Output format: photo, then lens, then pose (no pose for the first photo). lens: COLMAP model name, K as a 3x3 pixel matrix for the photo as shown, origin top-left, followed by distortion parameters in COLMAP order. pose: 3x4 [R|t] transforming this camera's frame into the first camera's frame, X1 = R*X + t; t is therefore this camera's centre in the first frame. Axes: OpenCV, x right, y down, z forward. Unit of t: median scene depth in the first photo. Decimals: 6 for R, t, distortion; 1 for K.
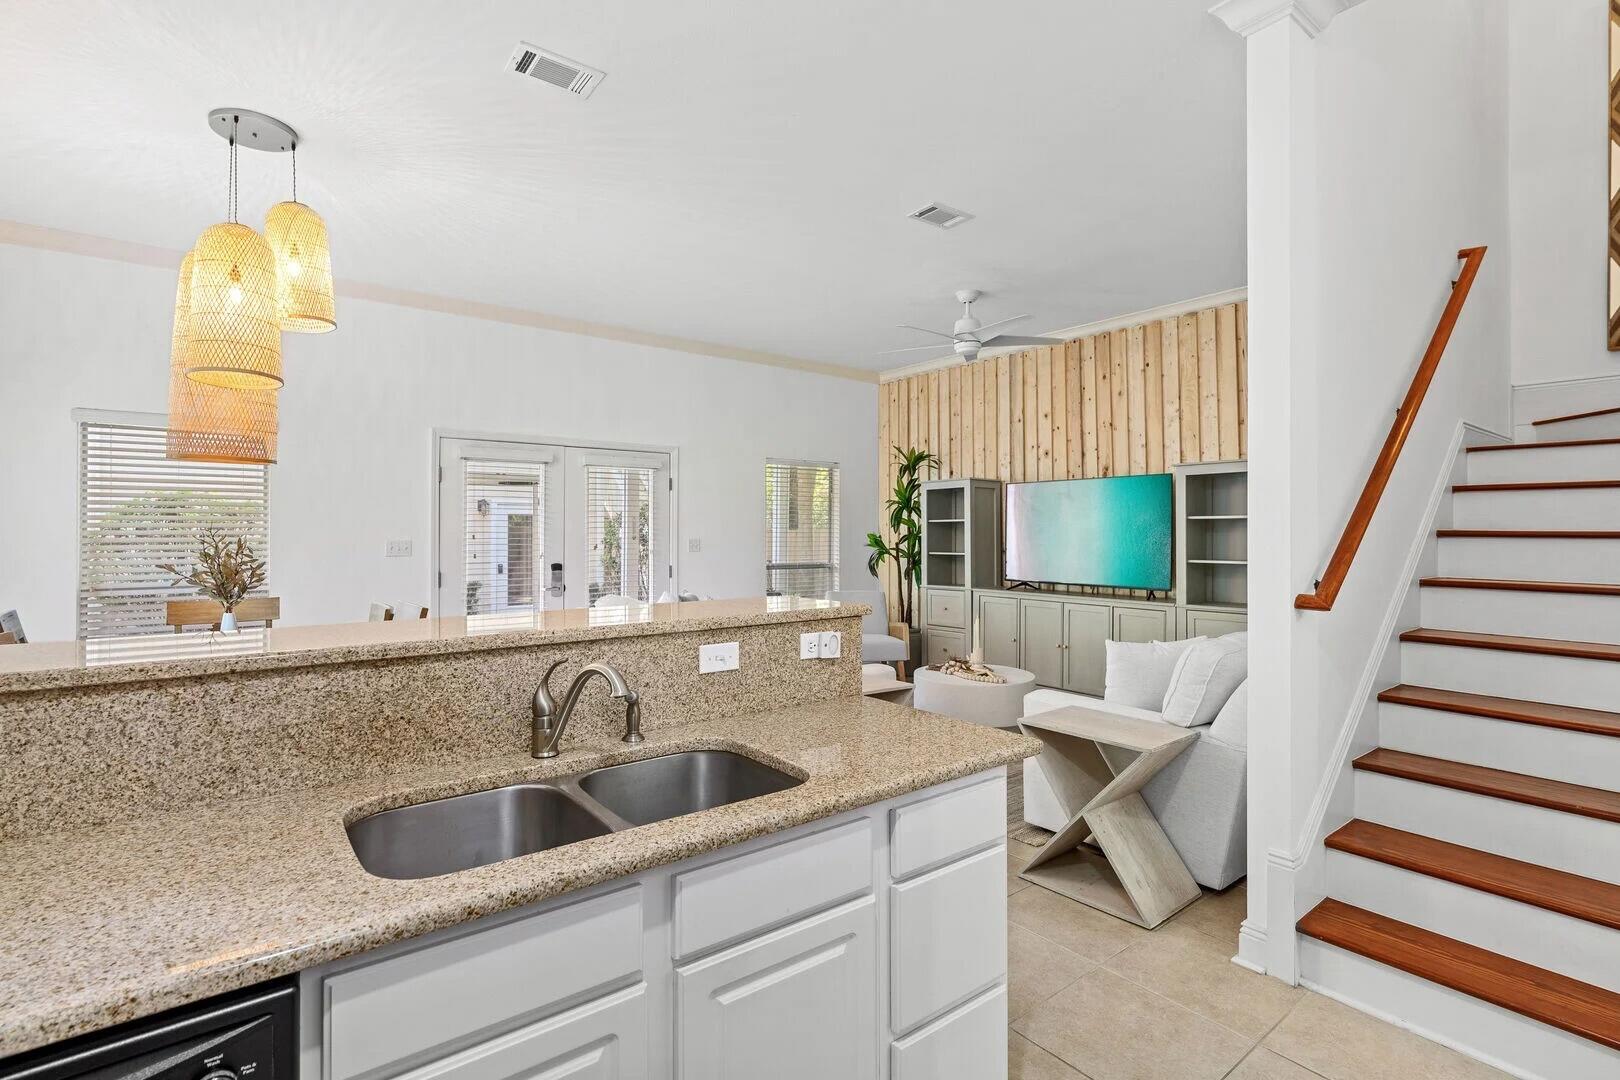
lens RADIAL K [[764.5, 0, 810.0], [0, 764.5, 540.0], [0, 0, 1]] dist [-0.000206, -0.000022]
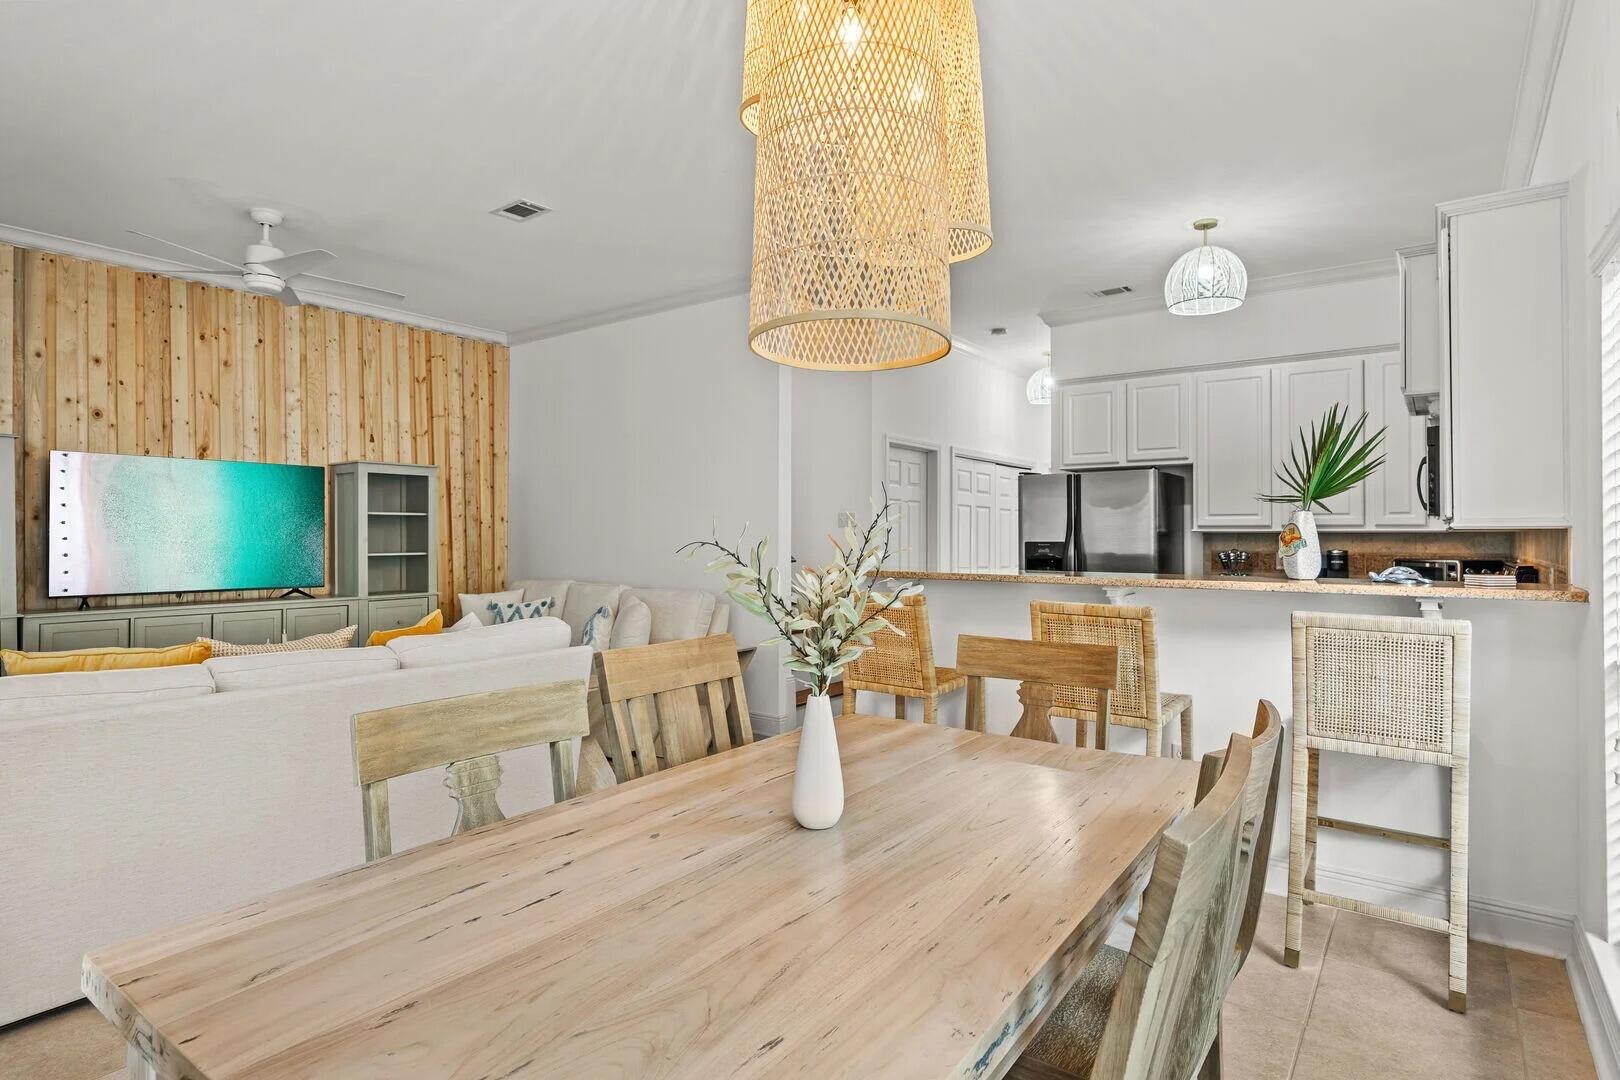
lens RADIAL K [[813.4, 0, 812.8], [0, 813.4, 526.0], [0, 0, 1]] dist [-0.004279, -0.000371]
pose [[-0.262306, 0.006150, 0.964965, -0.639265], [0.002088, 0.999981, -0.005806, -0.003282], [-0.964983, 0.000492, -0.262314, 0.605300]]
